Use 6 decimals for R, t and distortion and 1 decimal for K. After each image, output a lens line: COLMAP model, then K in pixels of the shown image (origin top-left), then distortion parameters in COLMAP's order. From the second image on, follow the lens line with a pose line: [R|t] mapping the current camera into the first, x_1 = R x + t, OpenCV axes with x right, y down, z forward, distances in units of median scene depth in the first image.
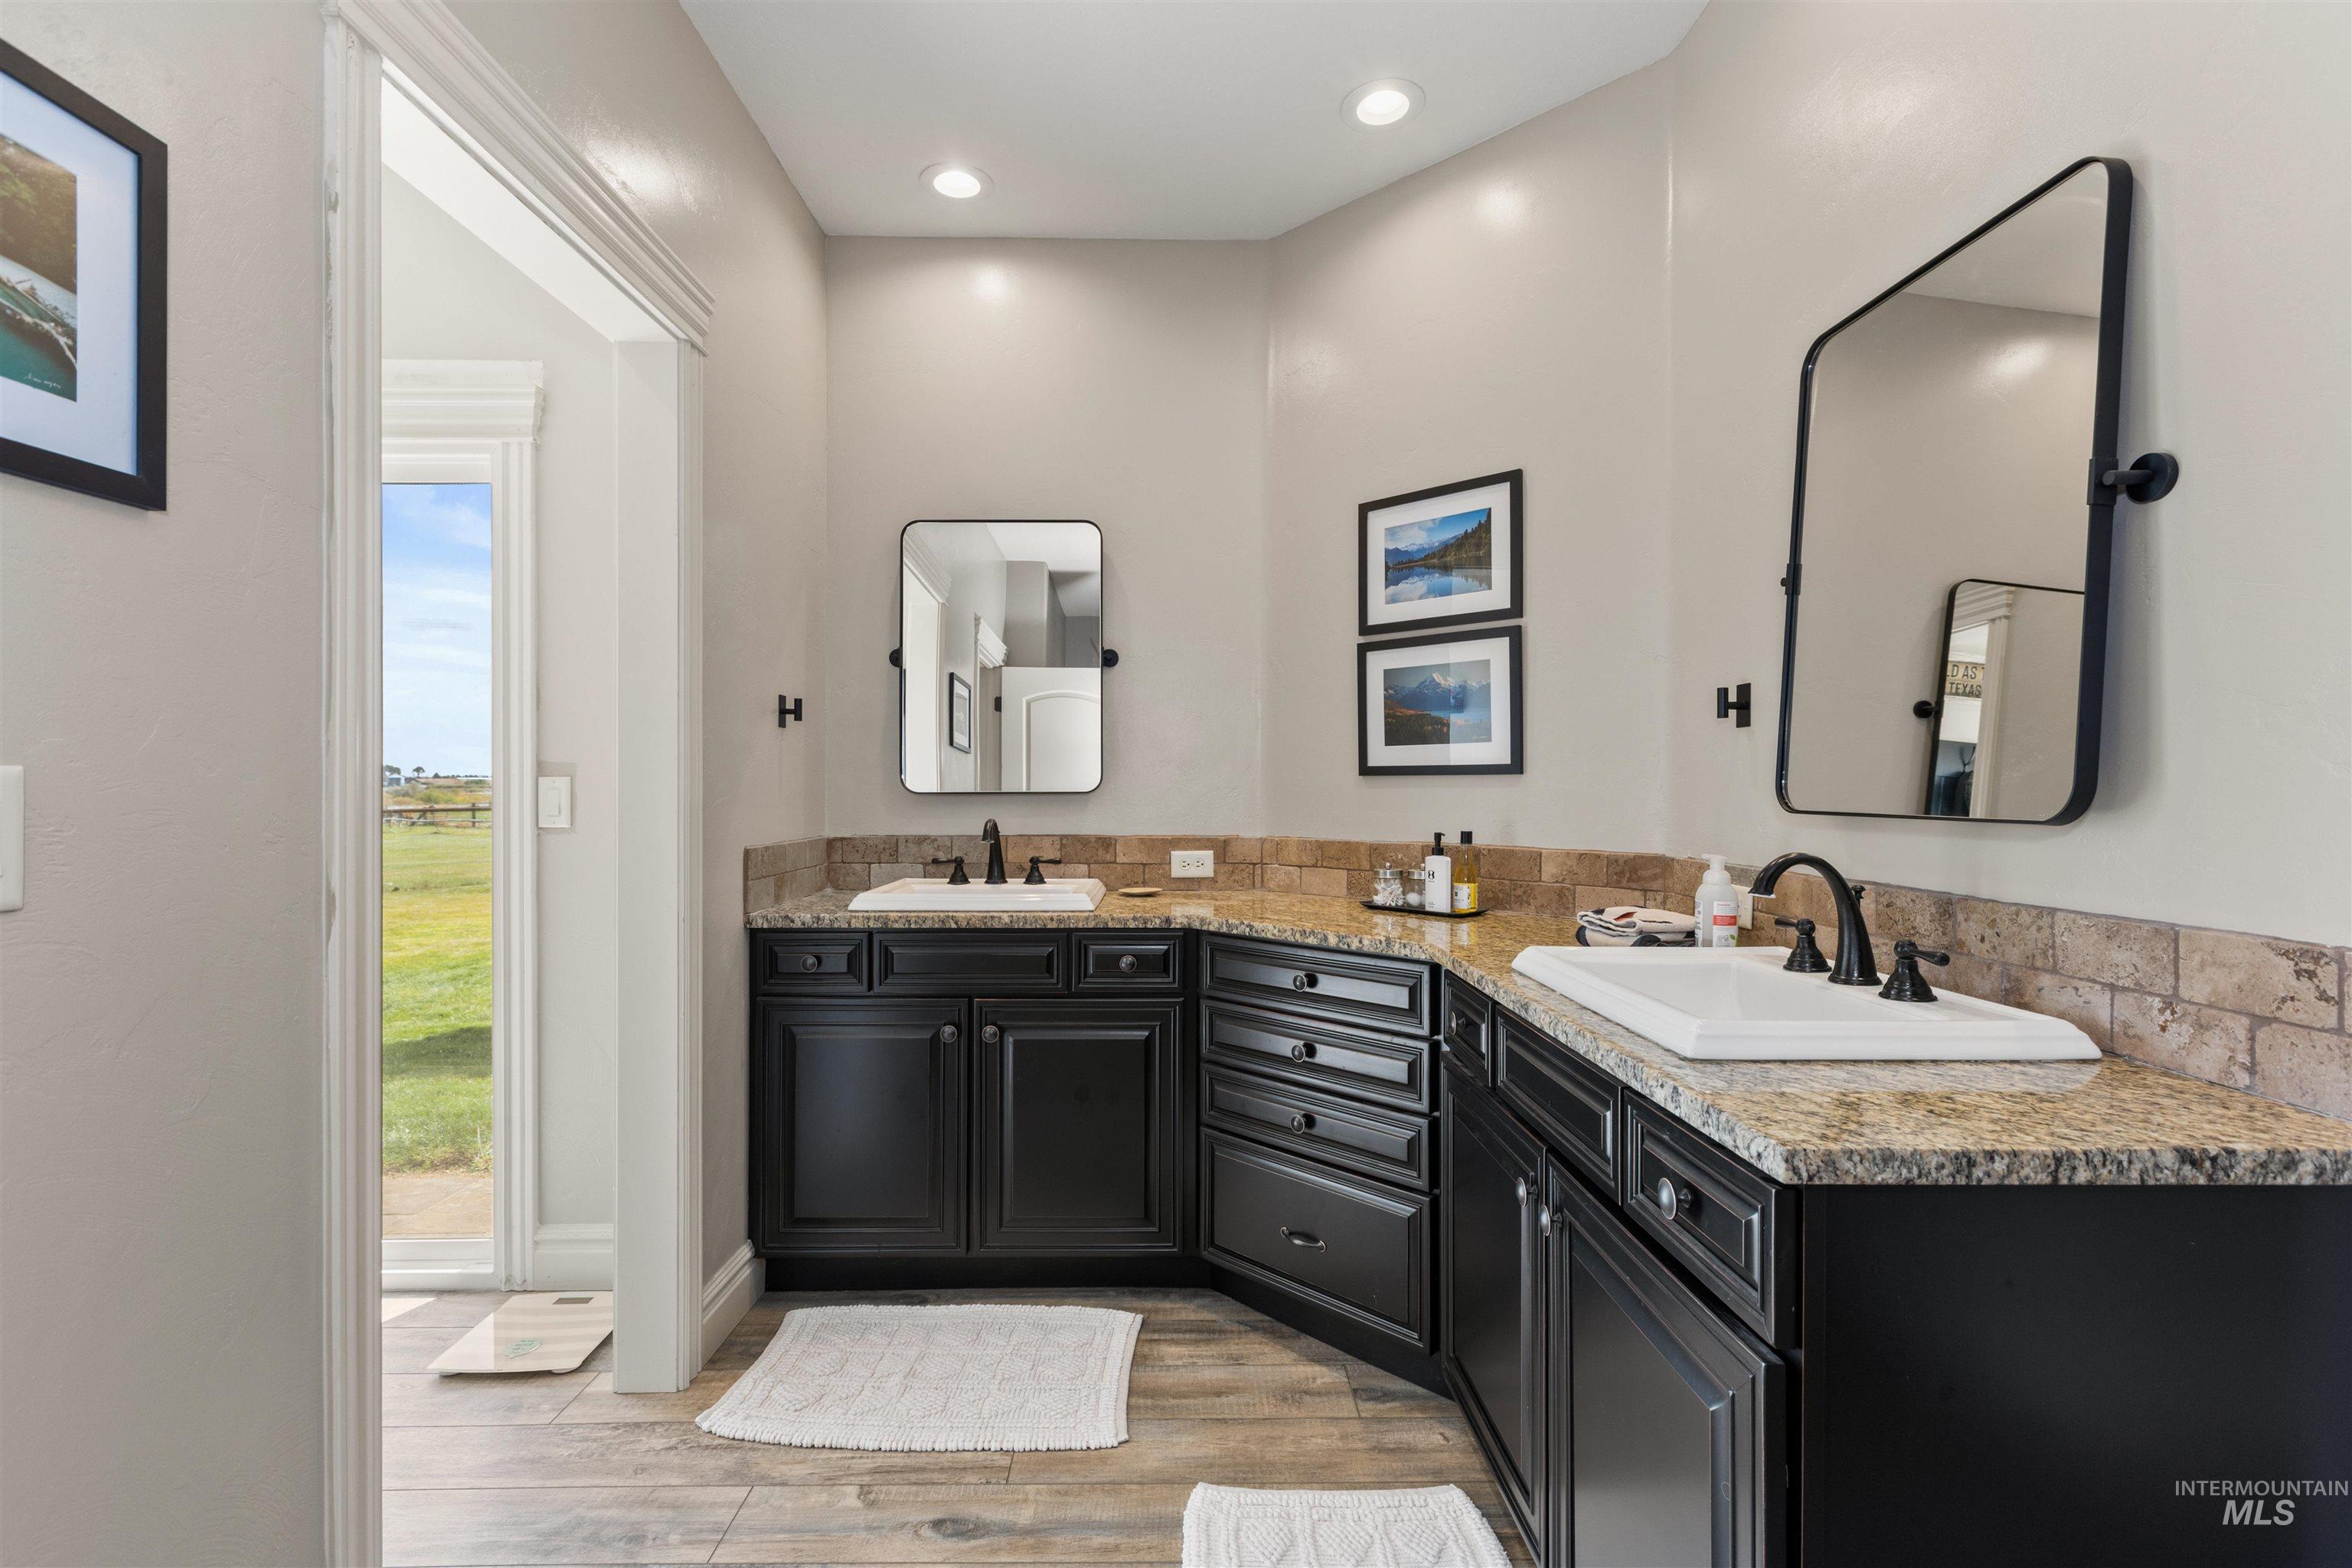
lens RADIAL K [[1050.5, 0, 1184.7], [0, 1050.5, 787.6], [0, 0, 1]] dist [-0.002251, 0.001079]
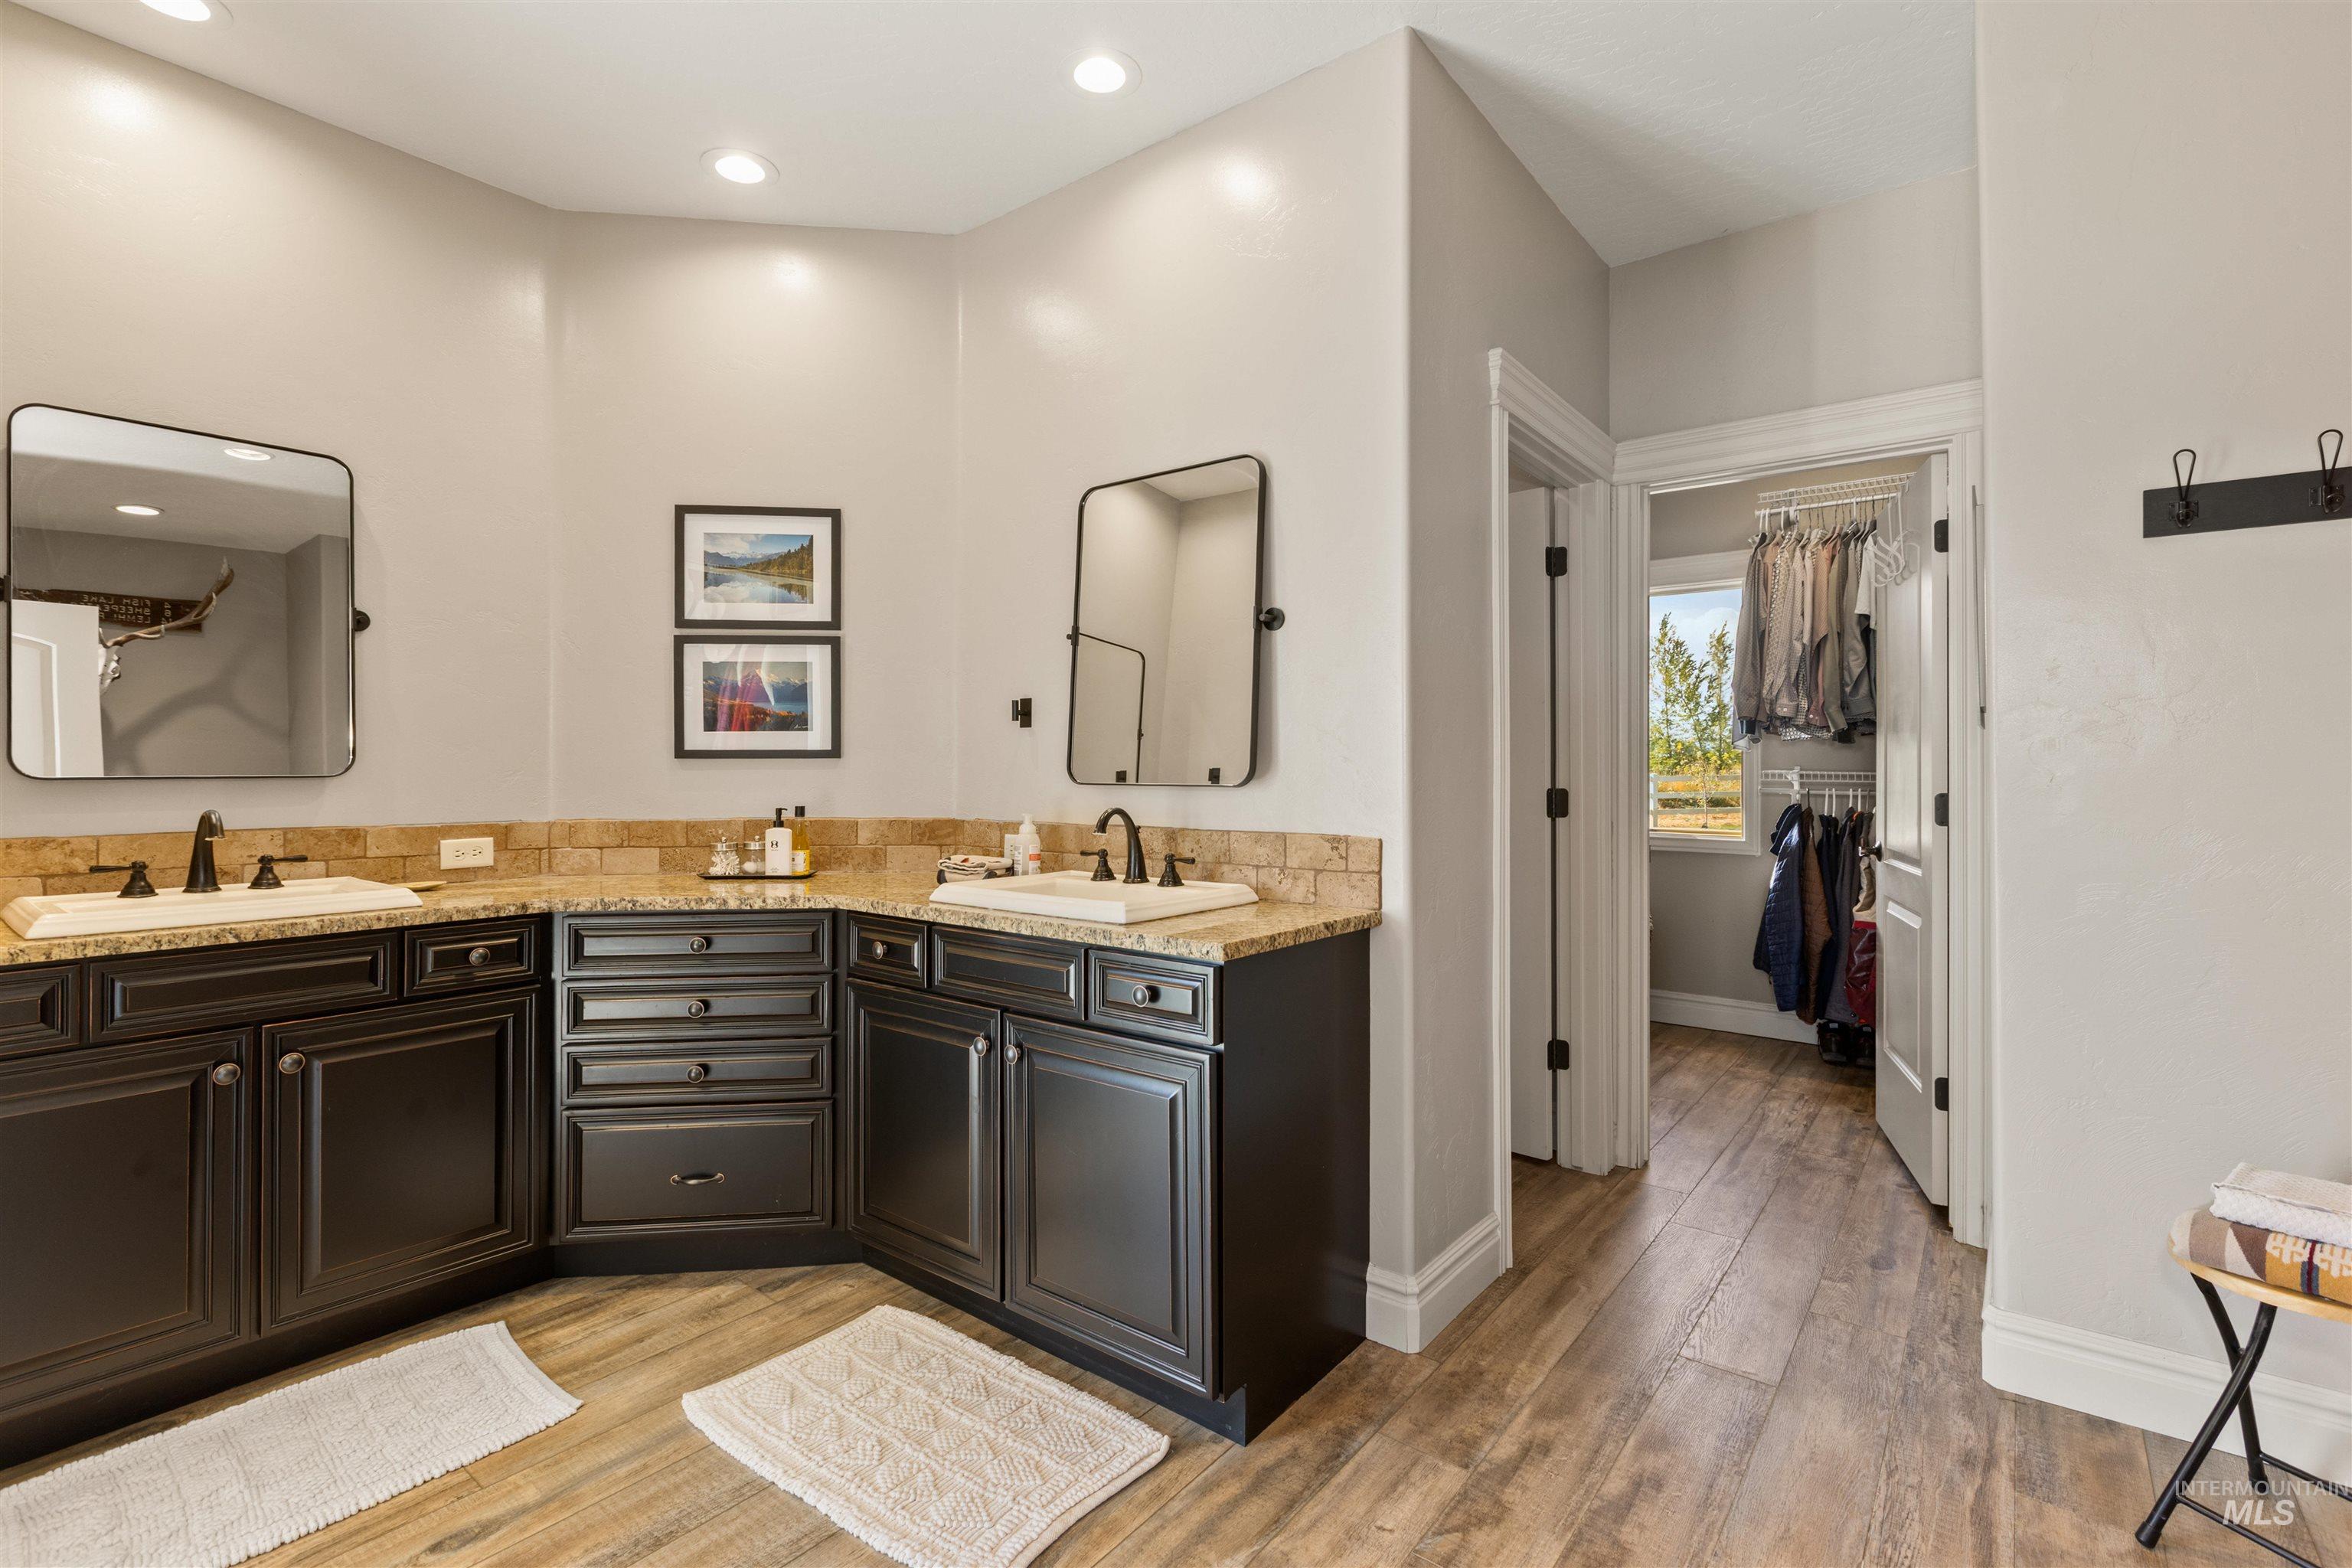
lens RADIAL K [[1050.5, 0, 1178.7], [0, 1050.5, 770.1], [0, 0, 1]] dist [-0.002251, 0.001079]
pose [[0.636702, -0.003485, 0.771102, -0.379421], [0.003079, 0.999993, 0.001977, -0.000200], [-0.771104, 0.001115, 0.636708, -0.085282]]
